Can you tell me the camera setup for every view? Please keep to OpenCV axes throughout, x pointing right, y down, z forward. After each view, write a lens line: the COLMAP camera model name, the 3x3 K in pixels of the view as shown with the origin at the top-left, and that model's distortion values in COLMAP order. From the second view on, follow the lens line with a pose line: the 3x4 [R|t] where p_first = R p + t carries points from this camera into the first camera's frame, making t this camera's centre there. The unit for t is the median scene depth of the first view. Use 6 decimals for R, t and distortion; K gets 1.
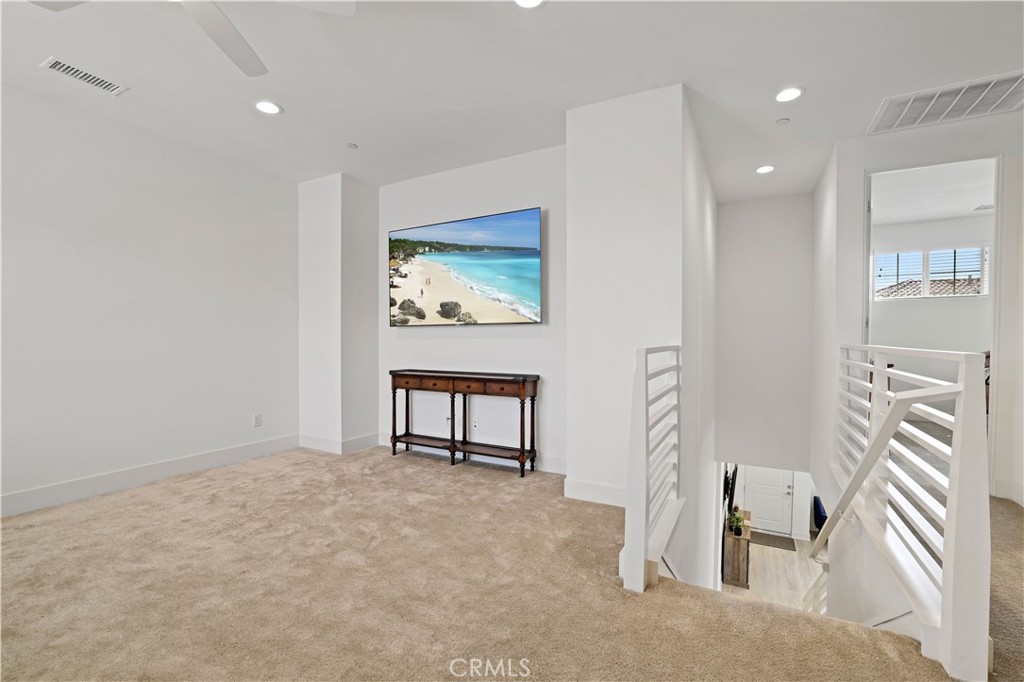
lens RADIAL K [[445.4, 0, 519.2], [0, 445.4, 342.6], [0, 0, 1]] dist [-0.028328, 0.010781]
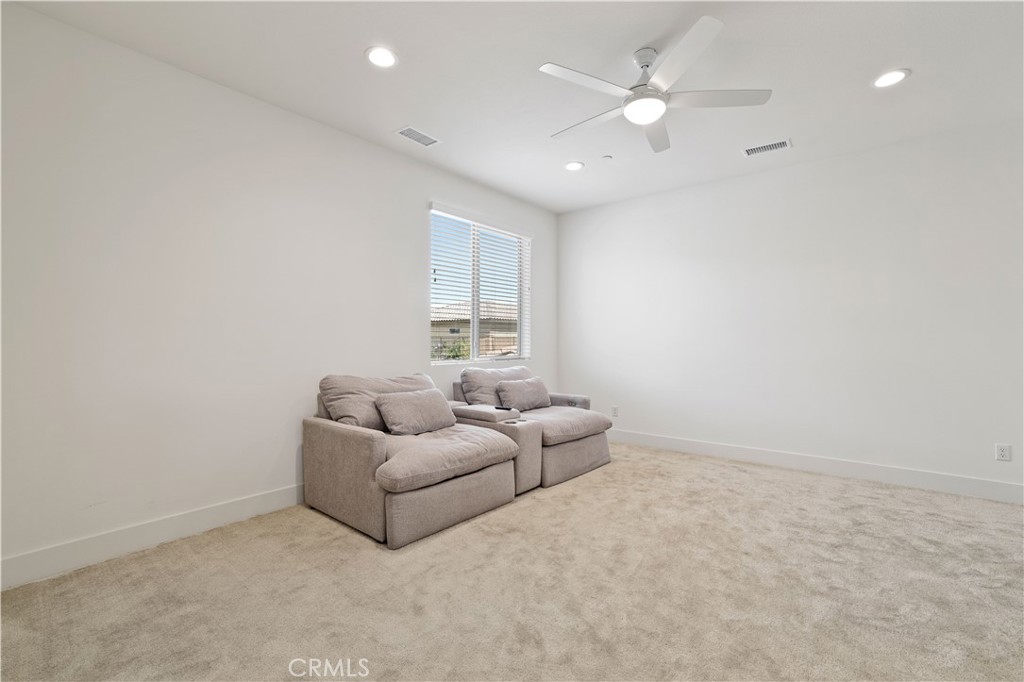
lens RADIAL K [[445.4, 0, 514.2], [0, 445.4, 333.8], [0, 0, 1]] dist [-0.028328, 0.010781]
pose [[-0.175263, -0.013285, -0.984432, 0.426902], [-0.016420, 0.999809, -0.010569, -0.010144], [0.984385, 0.014312, -0.175448, 0.443015]]
